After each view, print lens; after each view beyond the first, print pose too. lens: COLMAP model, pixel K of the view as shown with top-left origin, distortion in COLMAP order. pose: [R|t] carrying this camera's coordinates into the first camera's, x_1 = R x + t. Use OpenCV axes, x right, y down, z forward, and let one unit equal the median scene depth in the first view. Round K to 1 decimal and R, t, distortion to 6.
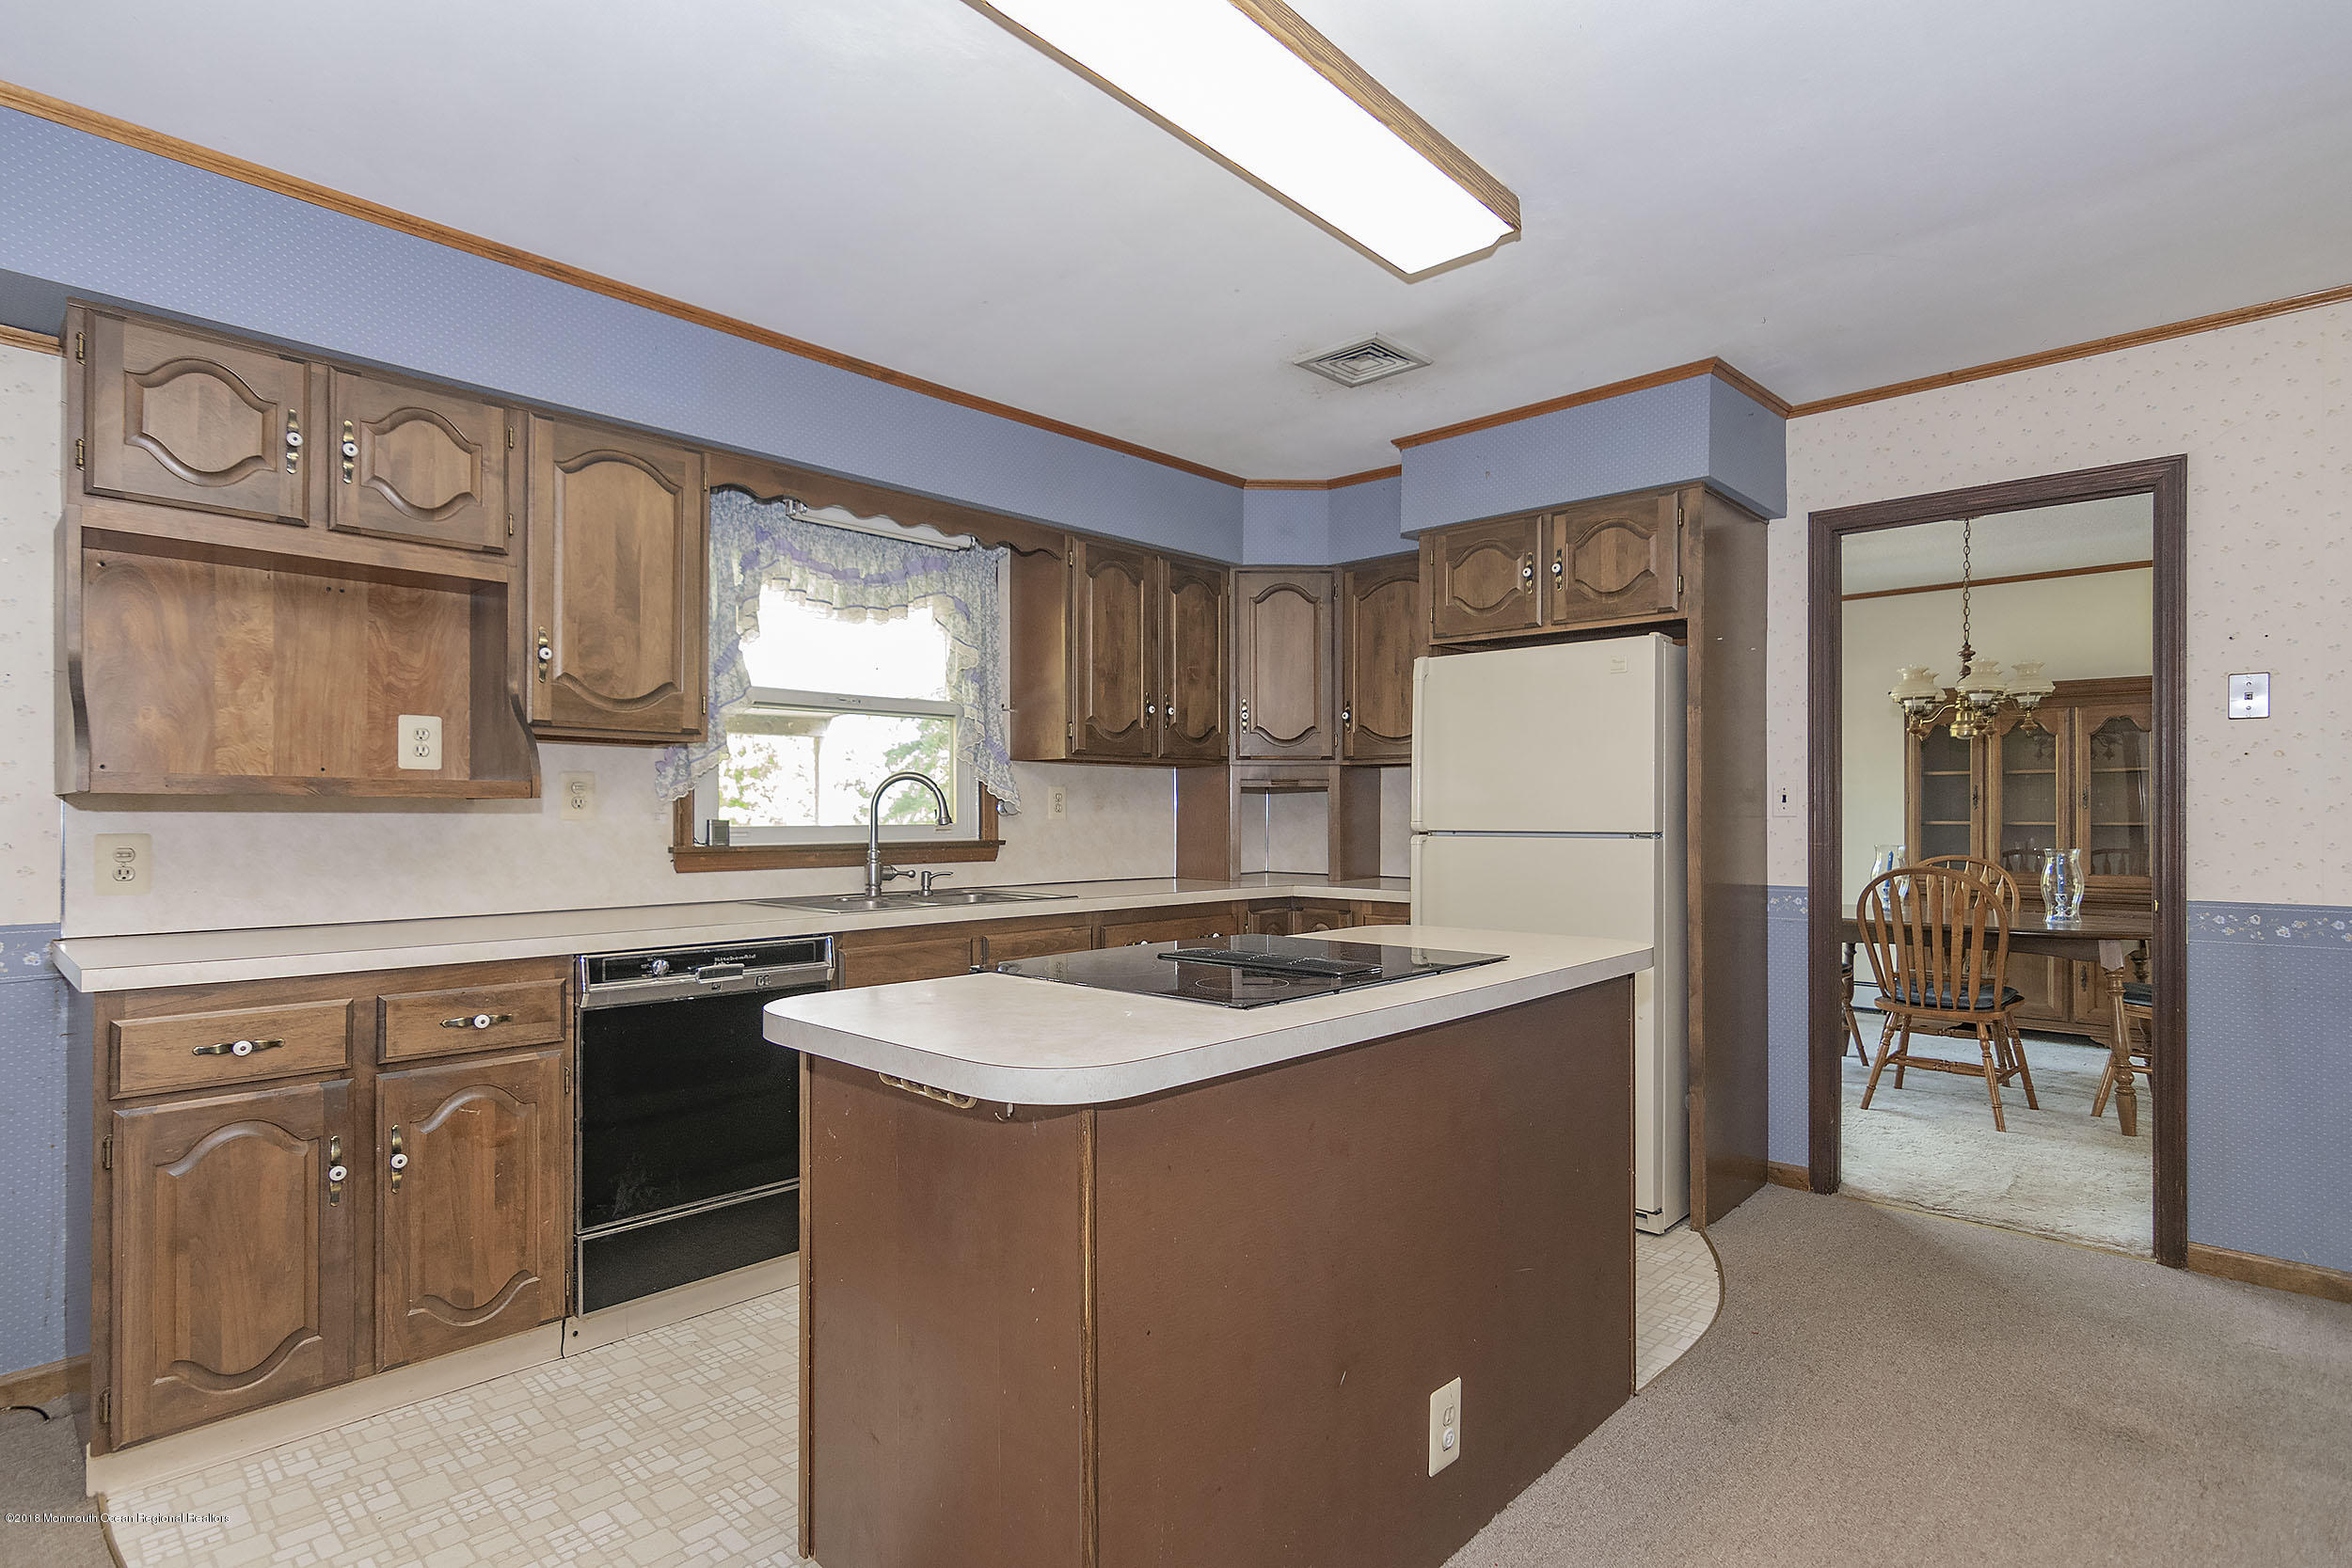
lens RADIAL K [[1170.0, 0, 1138.5], [0, 1170.0, 813.2], [0, 0, 1]] dist [-0.001108, 0.001529]
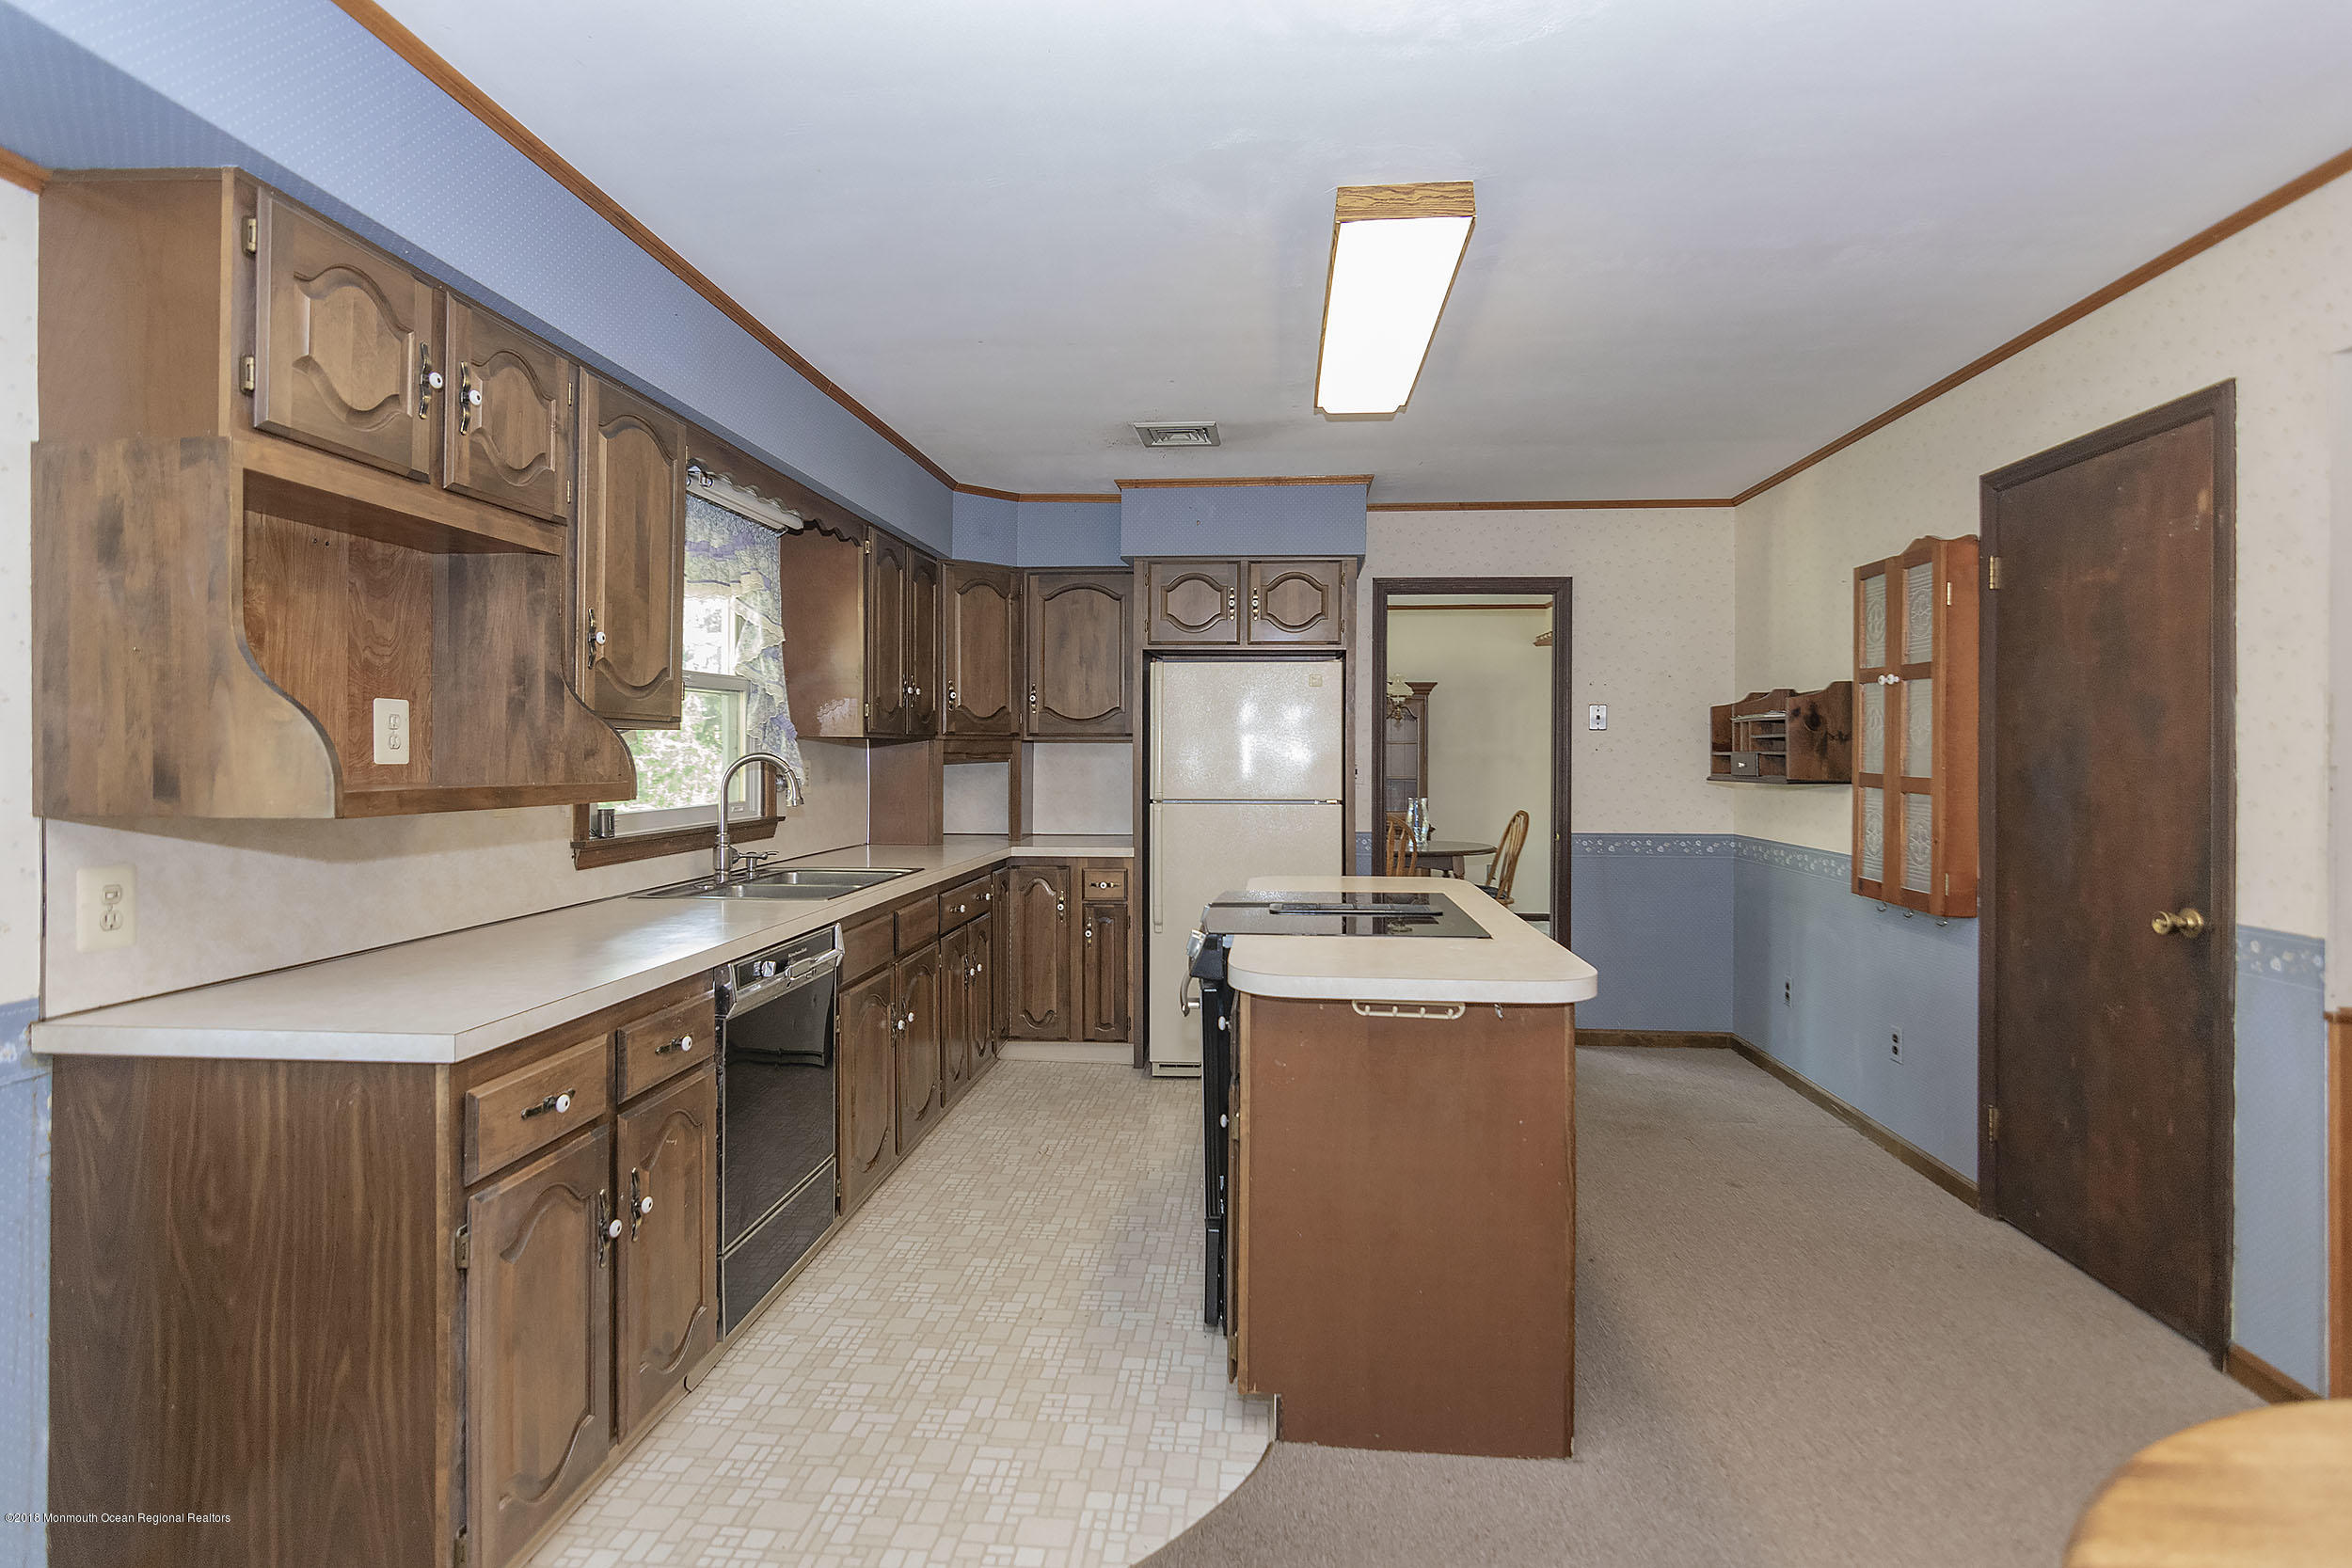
lens RADIAL K [[1170.0, 0, 1159.7], [0, 1170.0, 750.7], [0, 0, 1]] dist [-0.001108, 0.001529]
pose [[0.783742, 0.001830, 0.621084, -0.562192], [-0.001040, 0.999998, -0.001634, -0.037208], [-0.621086, 0.000635, 0.783742, 0.017081]]
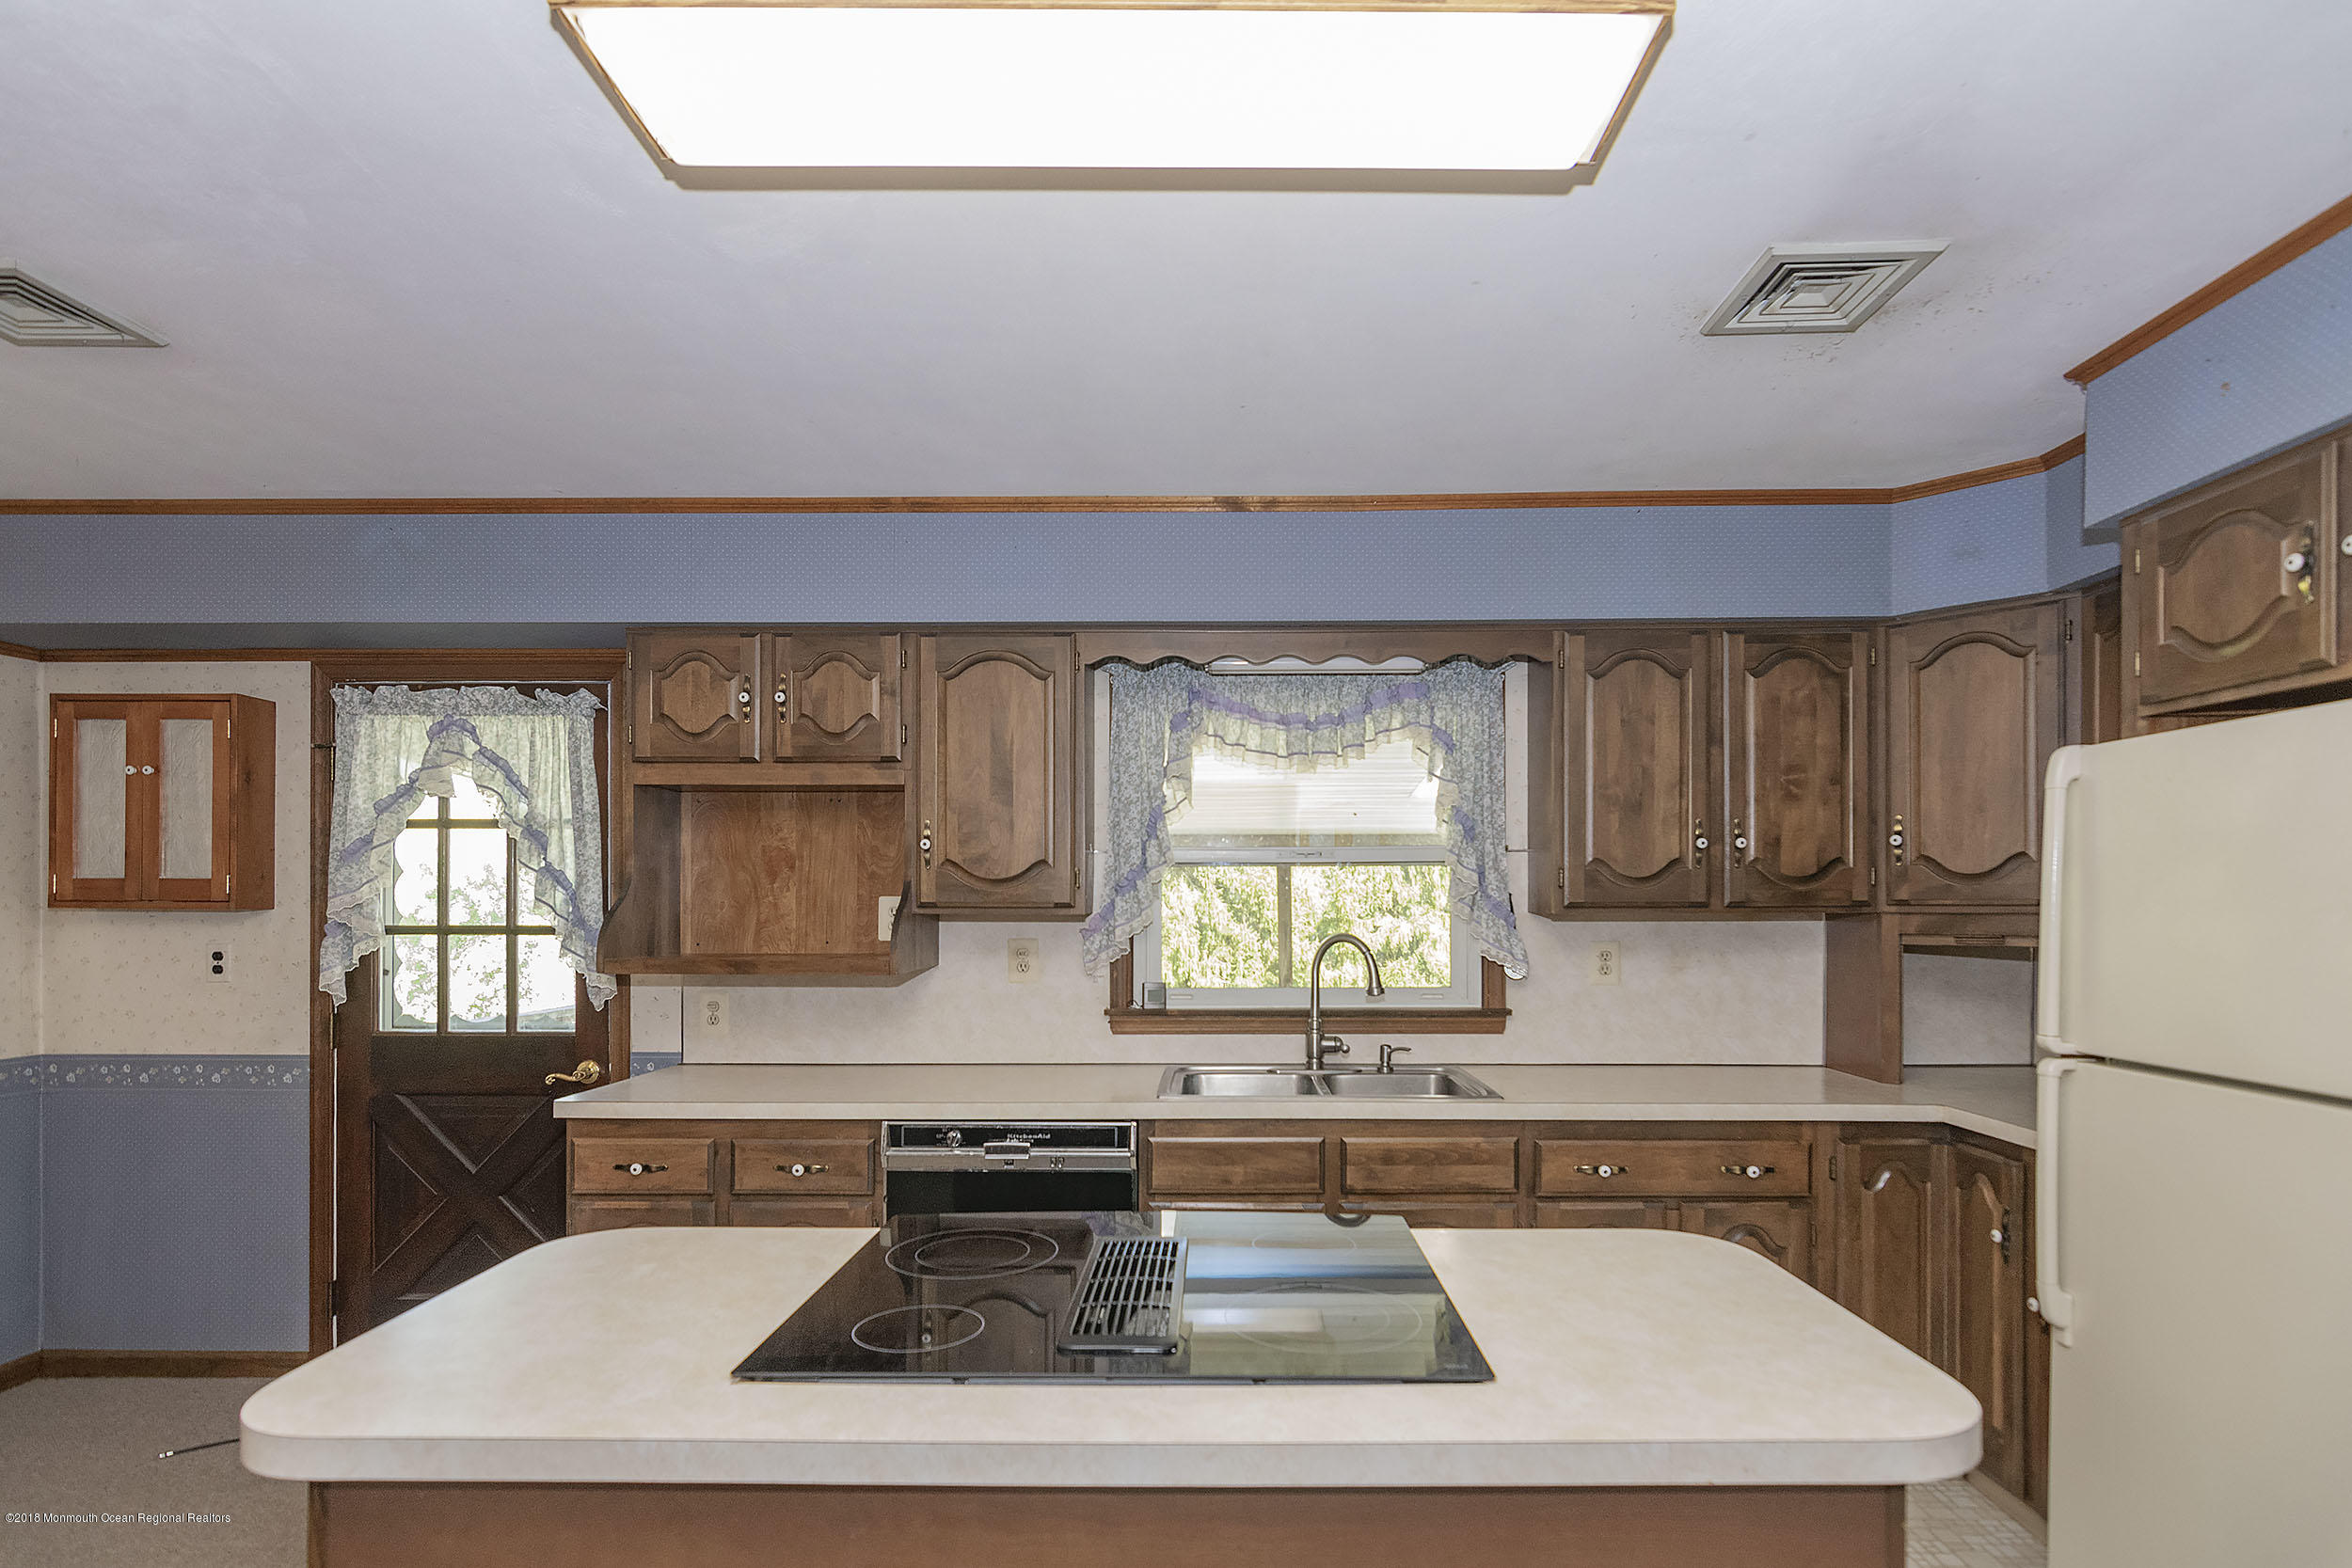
lens RADIAL K [[1170.0, 0, 1203.6], [0, 1170.0, 903.4], [0, 0, 1]] dist [-0.001108, 0.001529]
pose [[0.691885, -0.000798, -0.722008, 0.384156], [0.001481, 0.999999, 0.000314, -0.060894], [0.722006, -0.001287, 0.691885, 0.316294]]
